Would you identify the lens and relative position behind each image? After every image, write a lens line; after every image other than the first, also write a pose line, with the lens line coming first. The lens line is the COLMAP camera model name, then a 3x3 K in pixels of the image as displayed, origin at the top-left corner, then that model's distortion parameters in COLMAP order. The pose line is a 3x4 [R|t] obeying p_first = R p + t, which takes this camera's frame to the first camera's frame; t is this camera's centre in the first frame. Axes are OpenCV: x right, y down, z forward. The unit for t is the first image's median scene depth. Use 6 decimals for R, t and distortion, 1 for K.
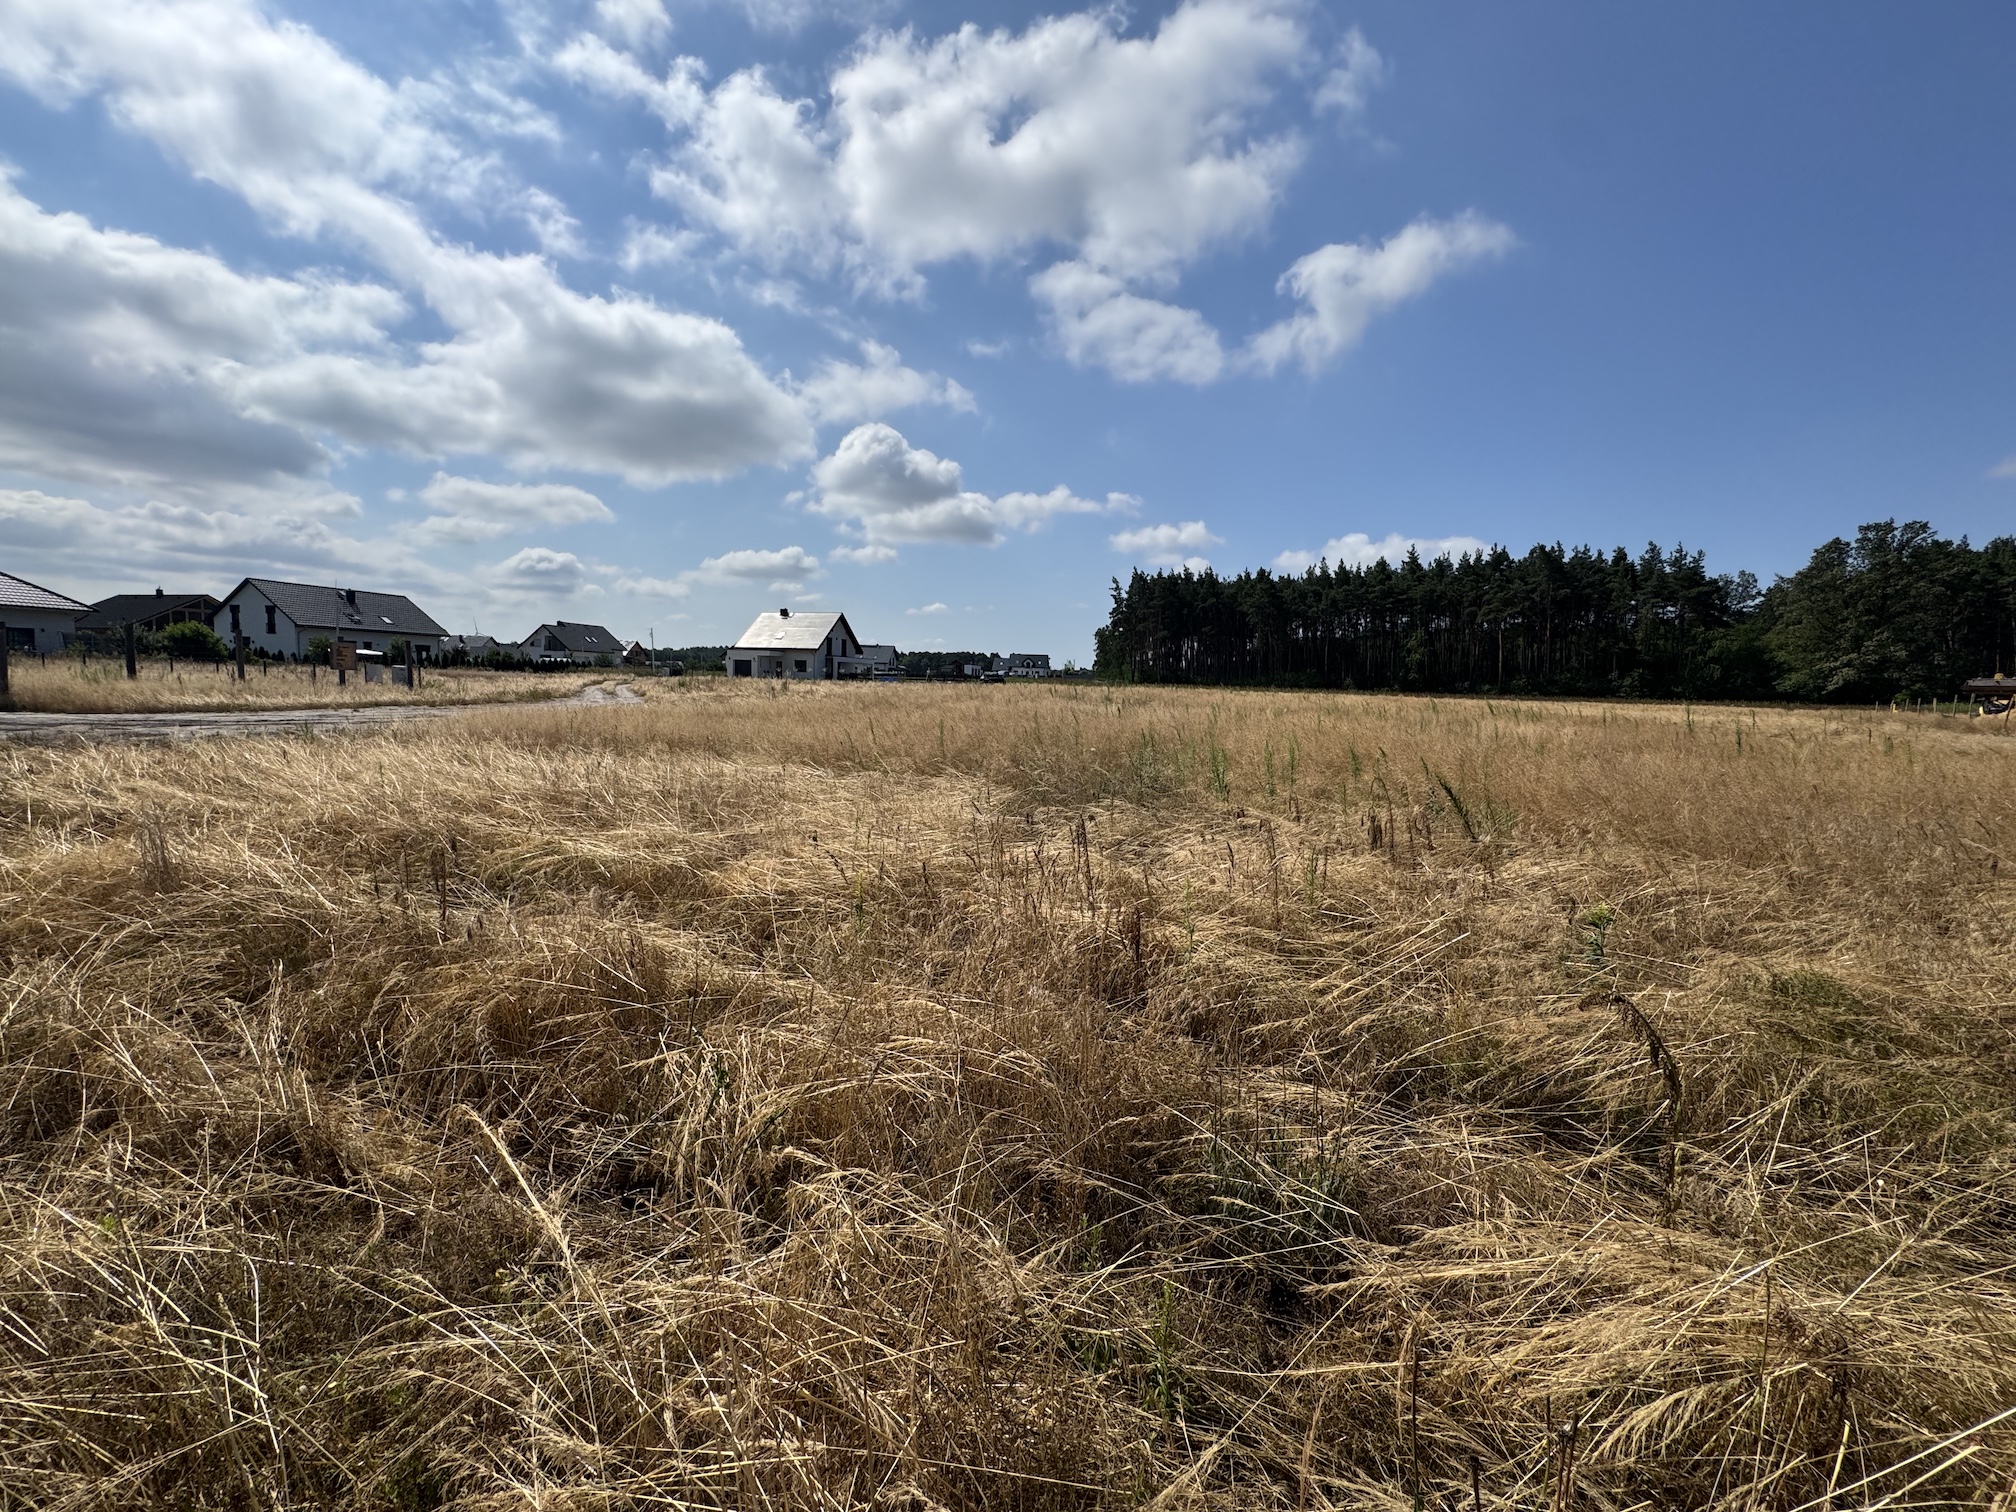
lens RADIAL K [[802.1, 0, 1014.8], [0, 802.1, 793.1], [0, 0, 1]] dist [-0.004014, 0.000734]
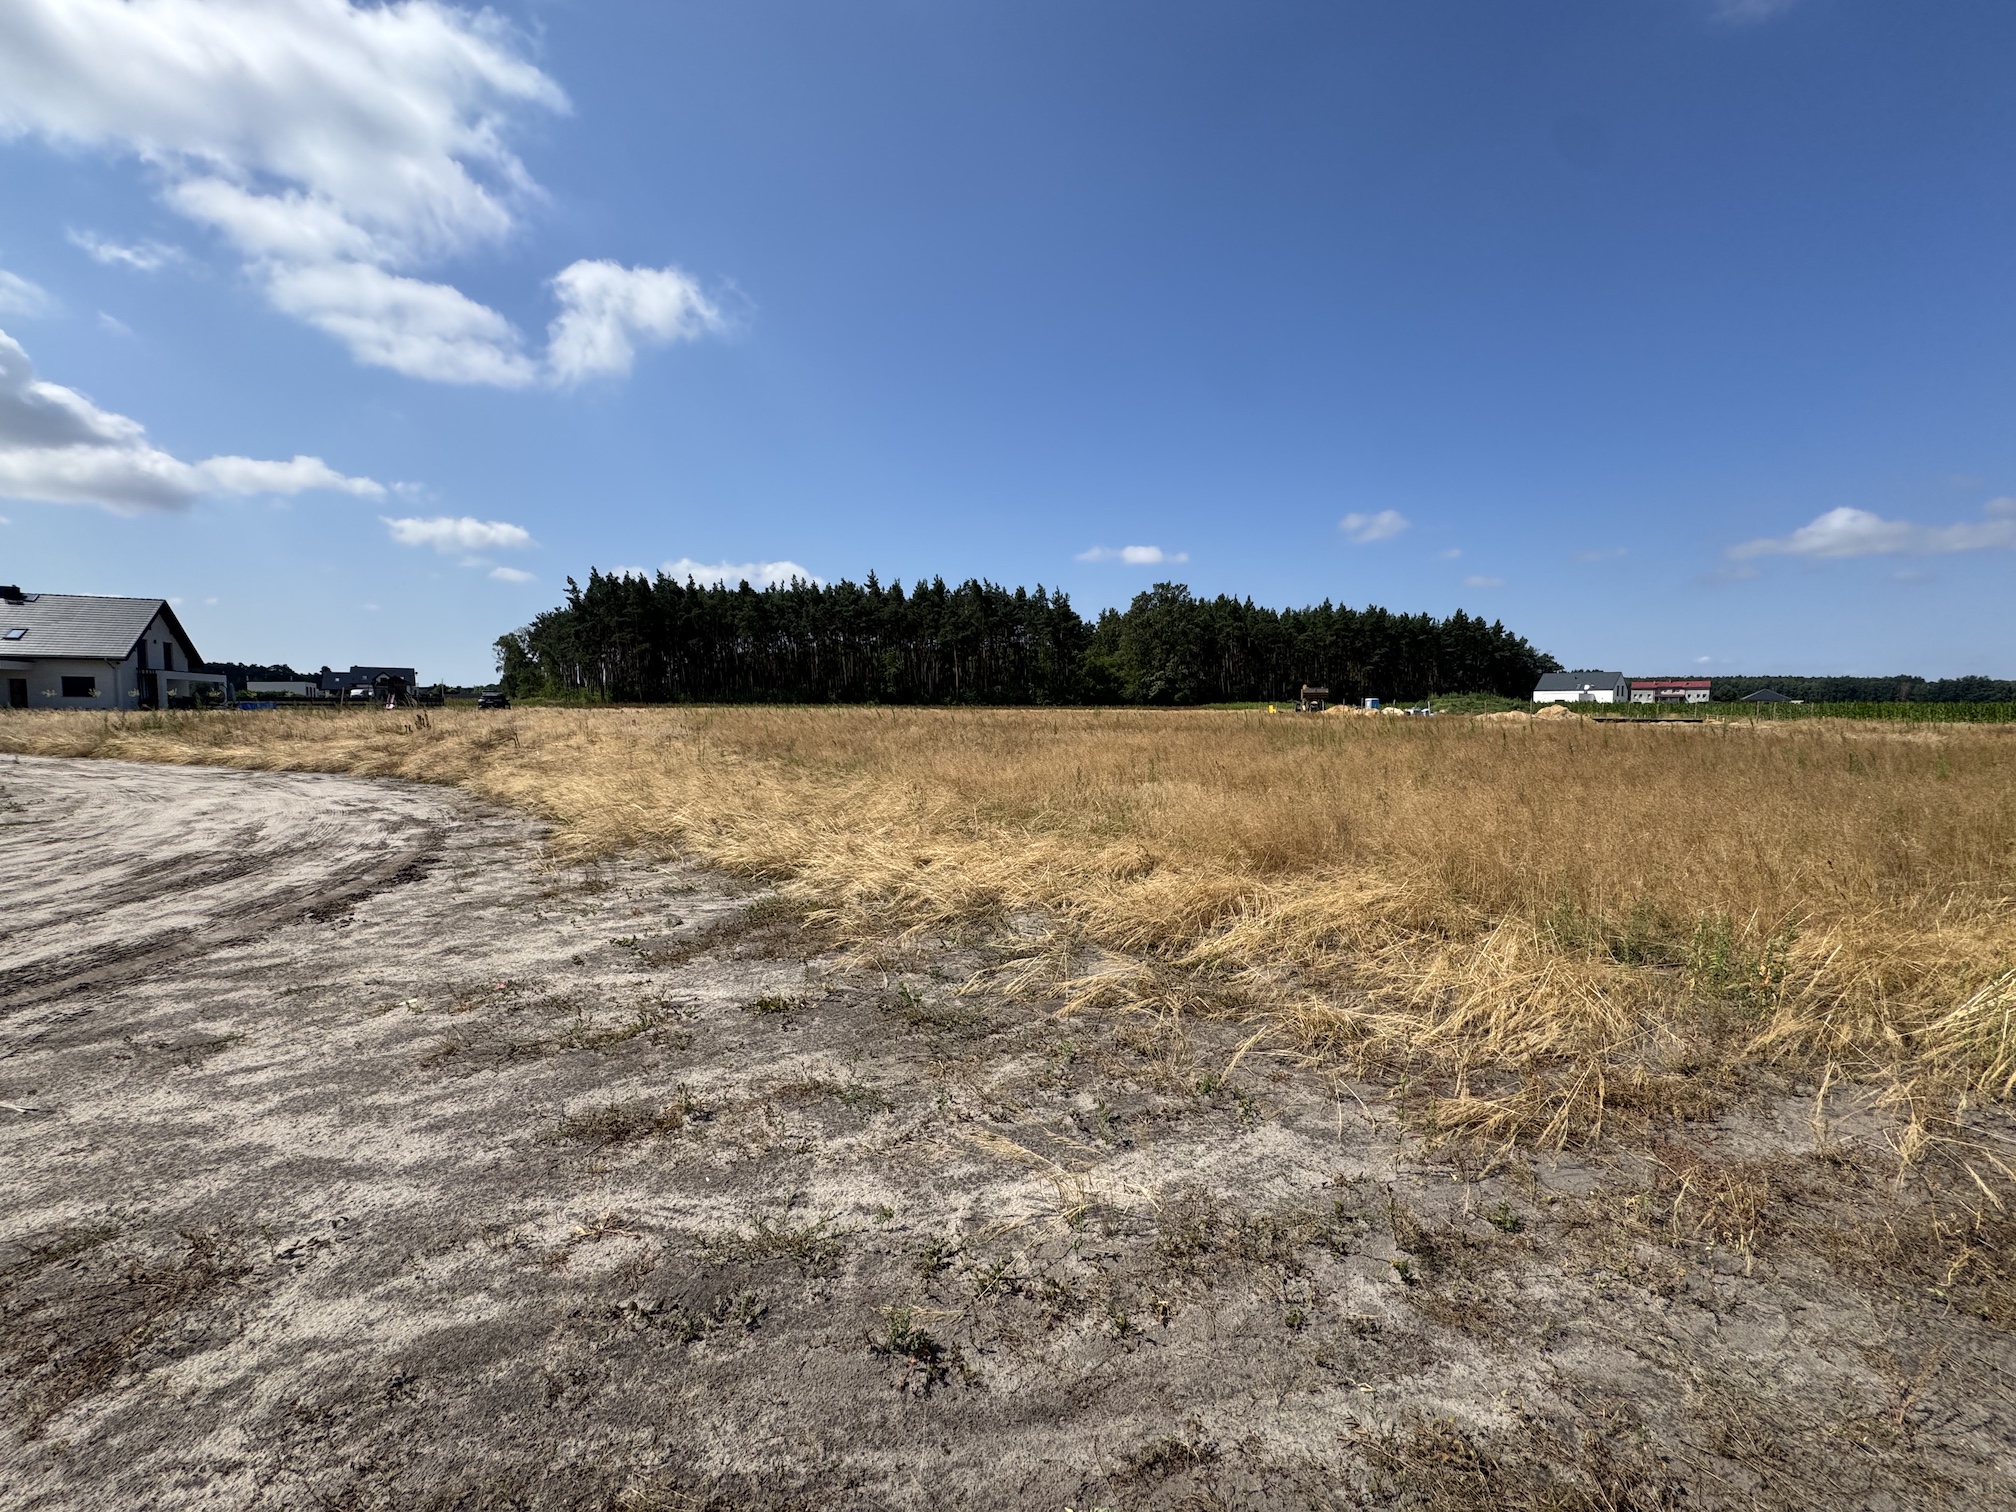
lens RADIAL K [[802.1, 0, 1008.7], [0, 802.1, 750.1], [0, 0, 1]] dist [-0.004014, 0.000734]
pose [[0.738864, -0.062909, 0.670912, -0.120606], [0.109402, 0.993622, -0.027313, -0.018559], [-0.664915, 0.093579, 0.741034, 0.100792]]
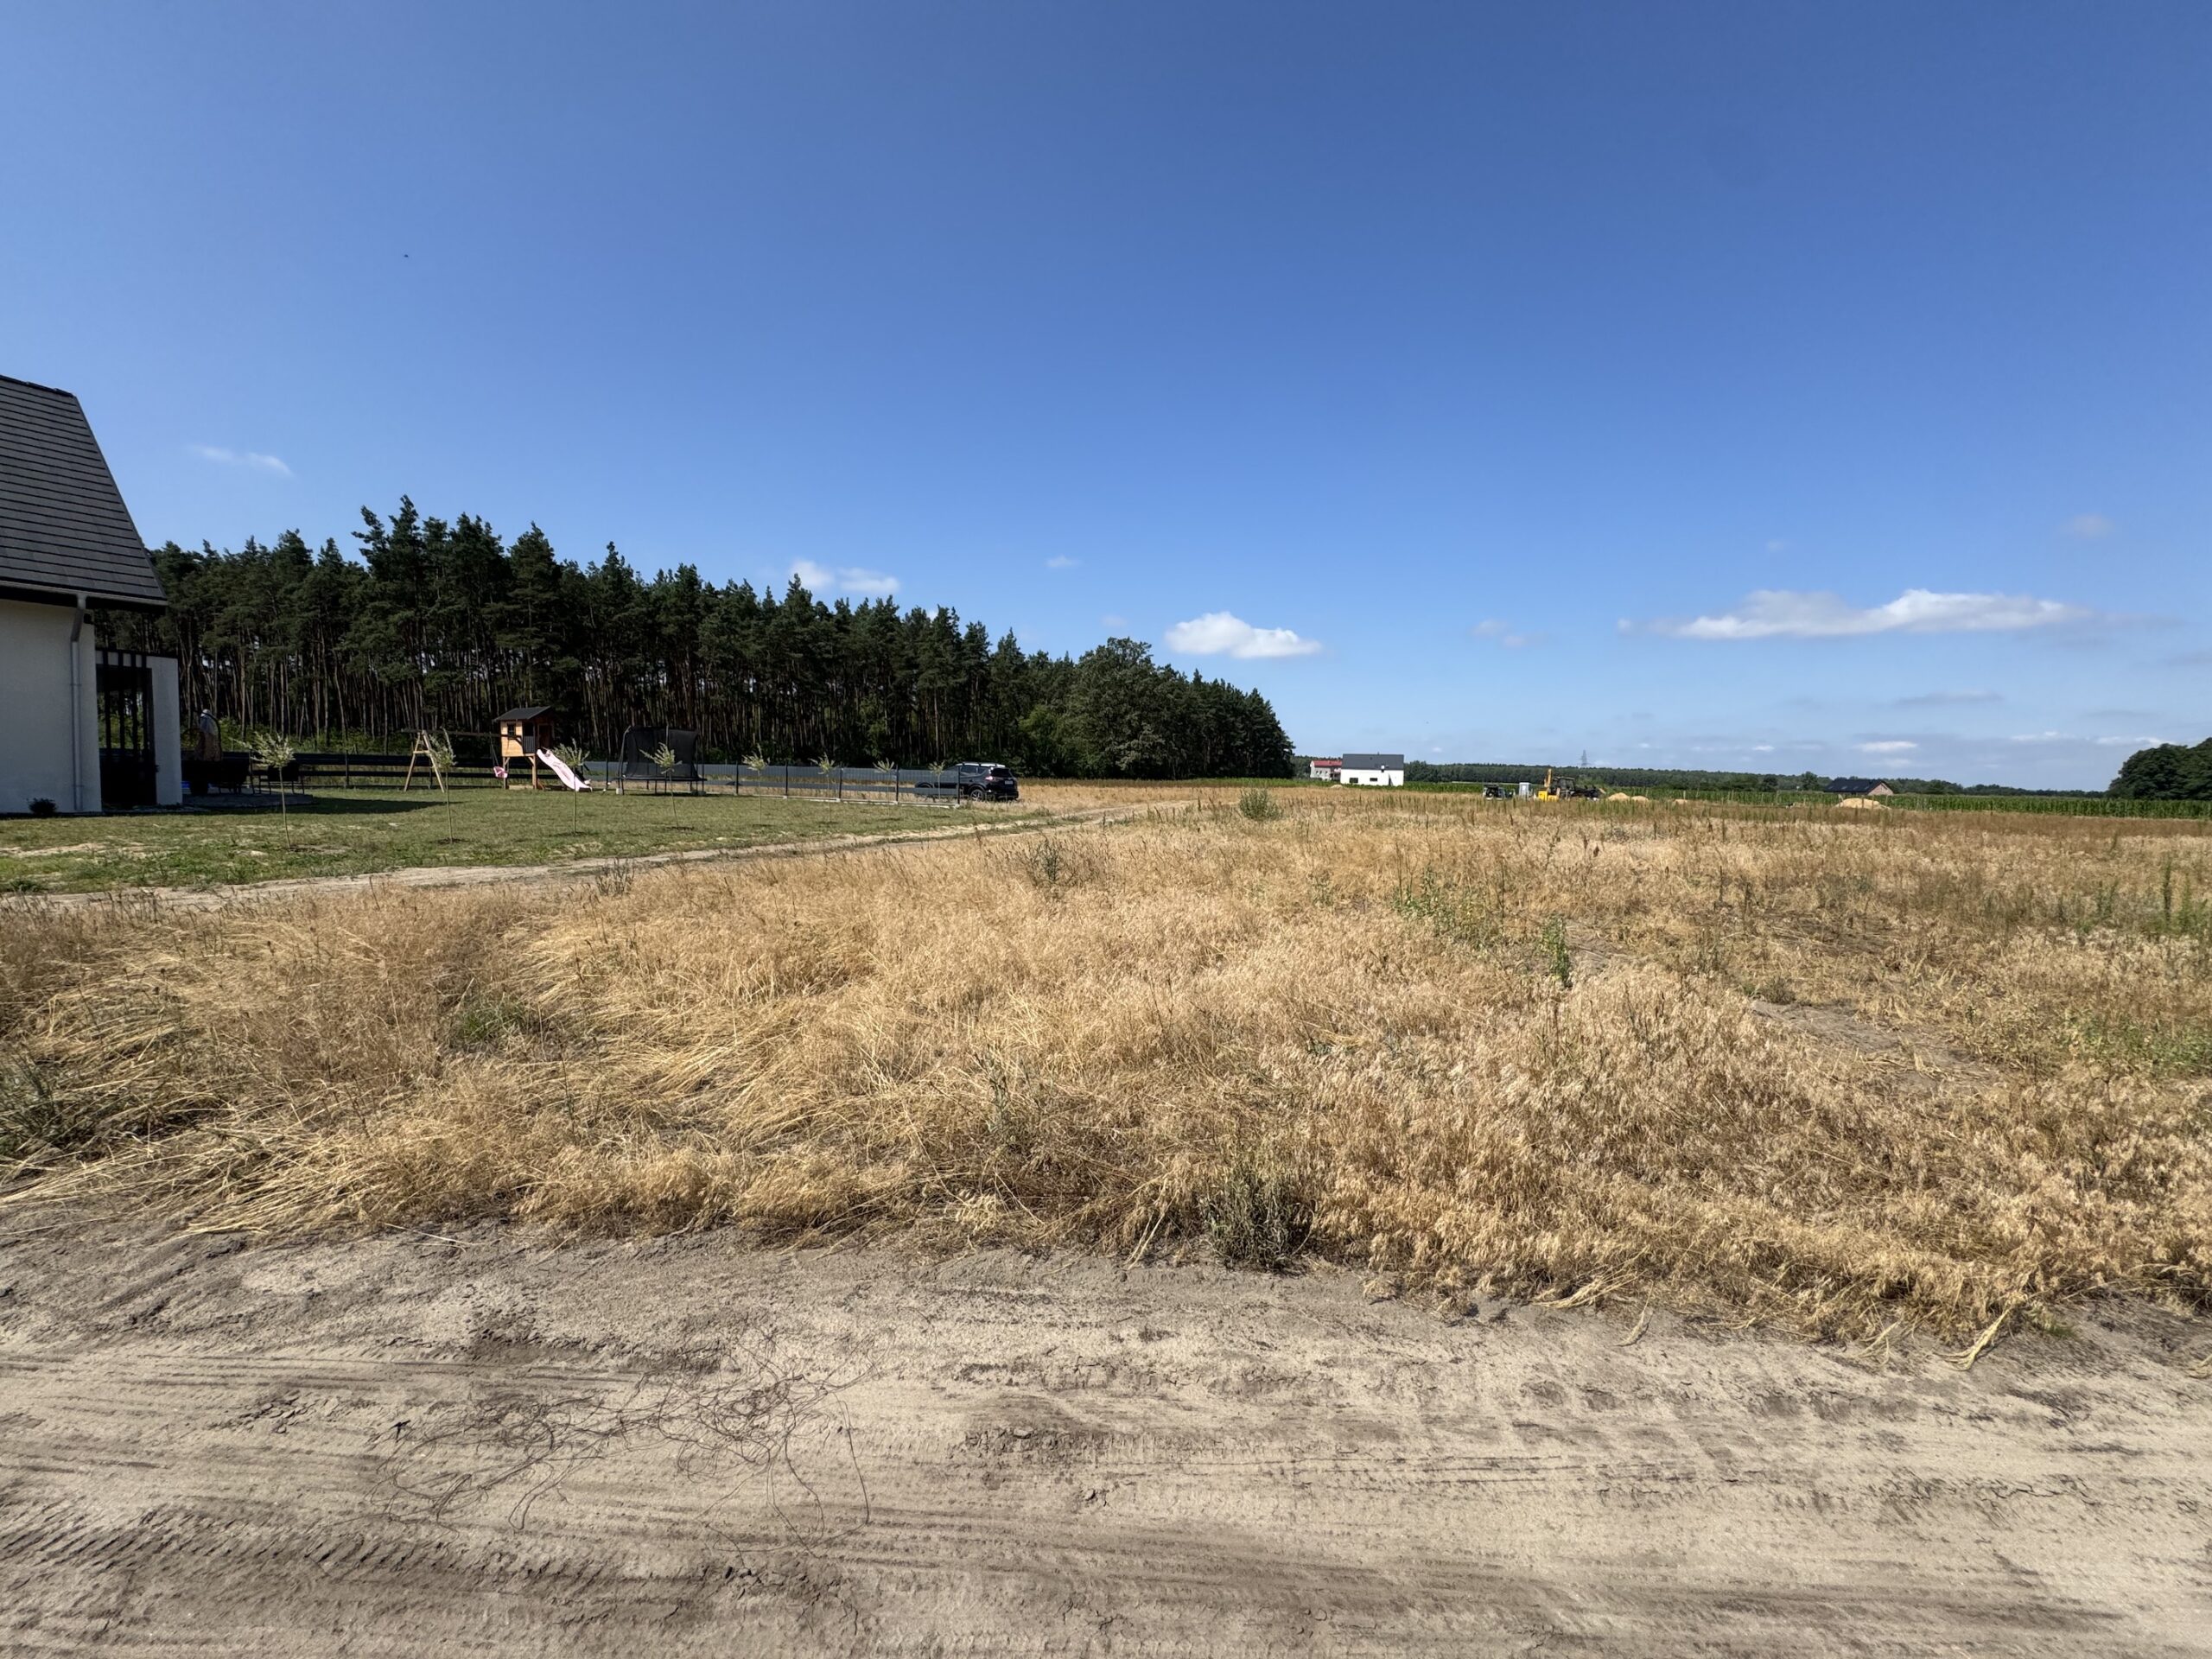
lens RADIAL K [[880.1, 0, 1106.6], [0, 880.1, 824.1], [0, 0, 1]] dist [-0.004014, 0.000734]
pose [[0.221697, -0.074537, 0.972263, -0.273561], [0.114279, 0.992189, 0.050006, -0.096812], [-0.968396, 0.100023, 0.228483, 0.611960]]
